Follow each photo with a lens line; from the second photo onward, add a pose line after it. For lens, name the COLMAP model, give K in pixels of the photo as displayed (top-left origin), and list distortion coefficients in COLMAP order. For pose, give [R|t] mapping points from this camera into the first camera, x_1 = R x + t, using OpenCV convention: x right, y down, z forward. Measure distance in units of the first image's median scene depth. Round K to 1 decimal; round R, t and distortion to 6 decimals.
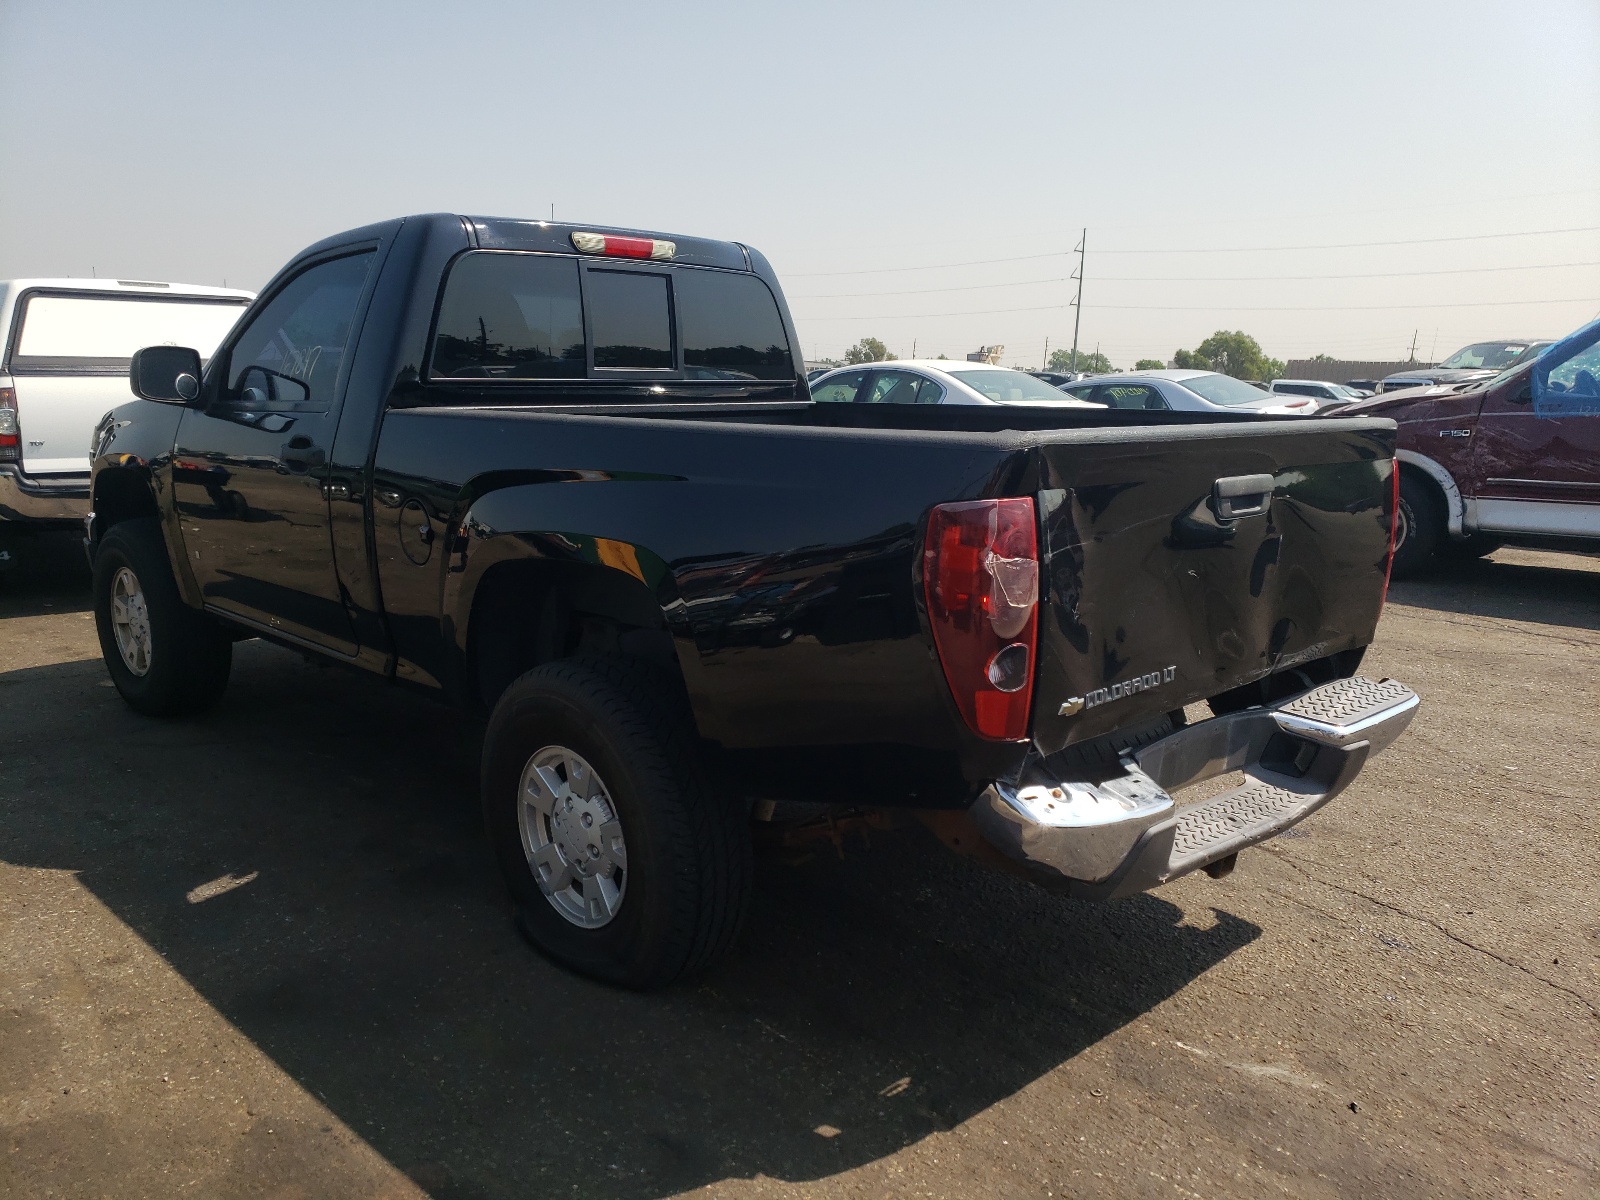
lens RADIAL K [[1252.2, 0, 800.0], [0, 1252.2, 600.0], [0, 0, 1]] dist [0.003690, 0.033482]
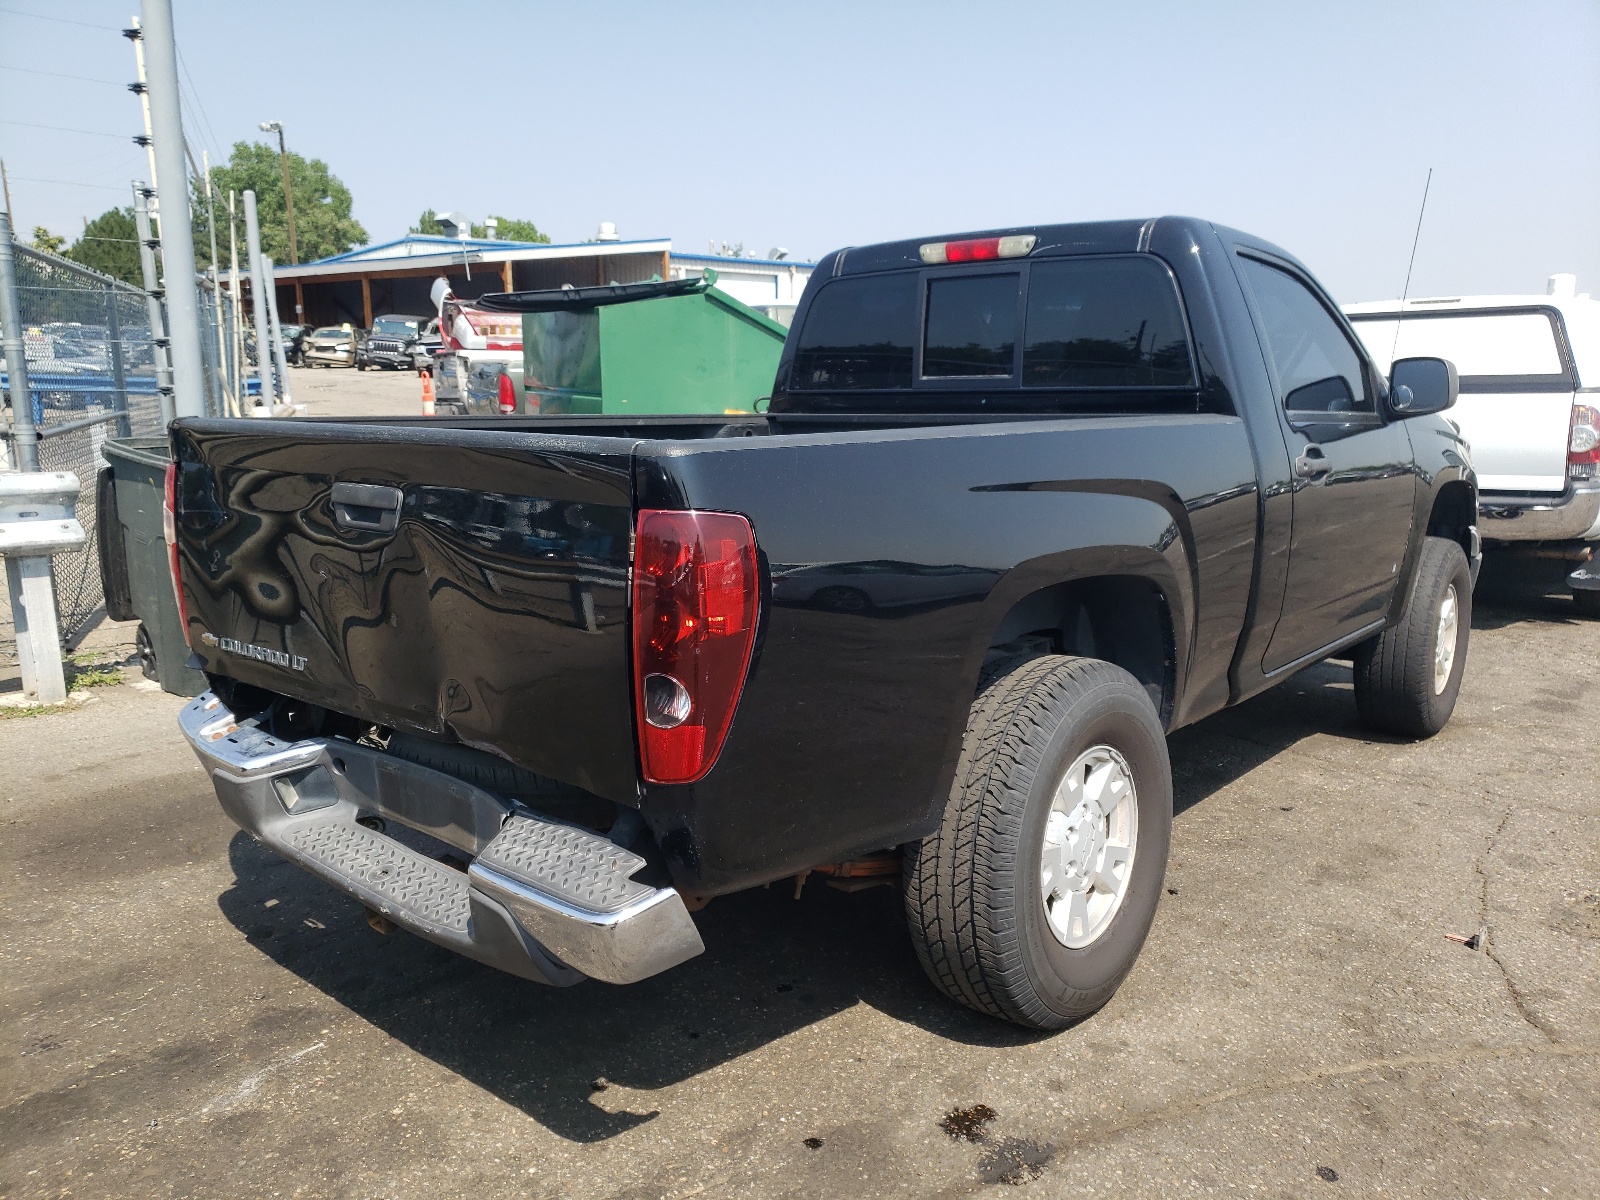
lens RADIAL K [[1217.9, 0, 800.0], [0, 1217.9, 600.0], [0, 0, 1]] dist [0.001192, 0.001951]
pose [[0.090560, 0.157507, -0.983357, 1.107955], [-0.170178, 0.975338, 0.140550, -0.174295], [0.981243, 0.154617, 0.115131, 1.086784]]
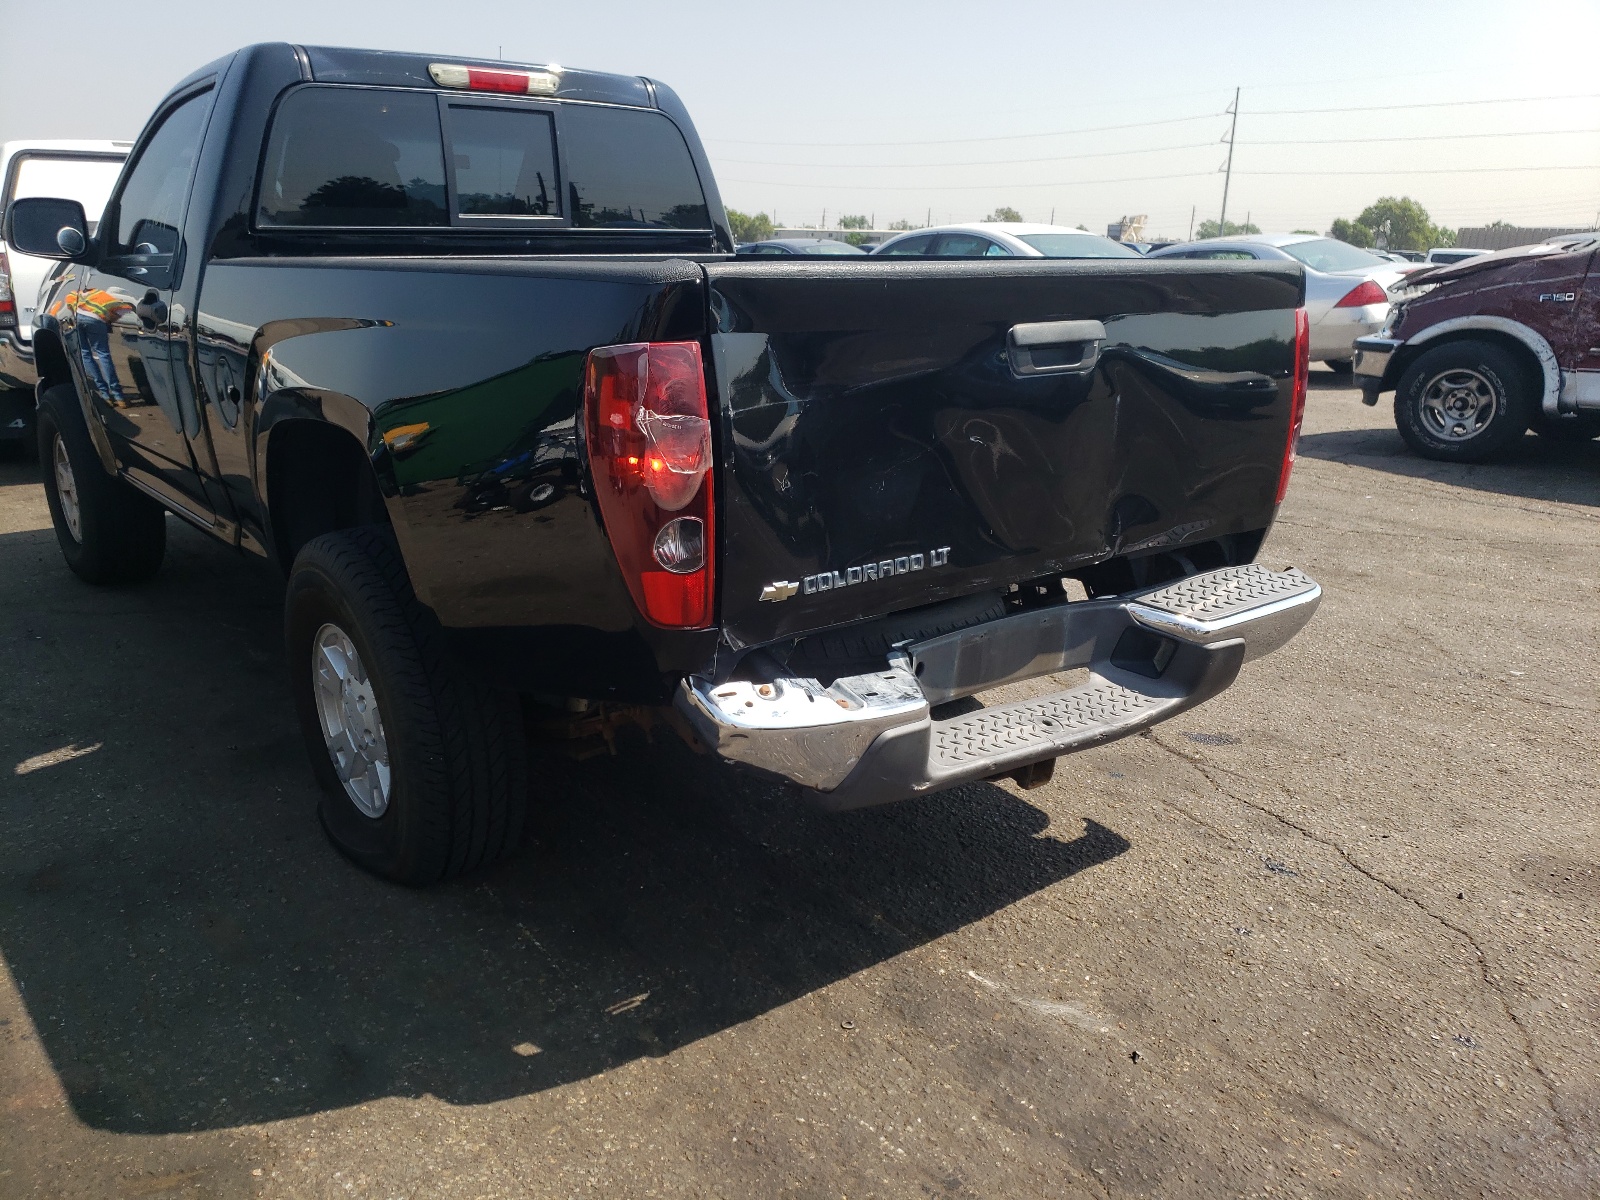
lens RADIAL K [[1269.5, 0, 782.7], [0, 1269.5, 578.0], [0, 0, 1]] dist [0.004727, 0.007051]
pose [[0.994515, 0.019765, -0.102710, 0.230425], [-0.011805, 0.996919, 0.077540, 0.006444], [0.103926, -0.075902, 0.991685, 0.105515]]
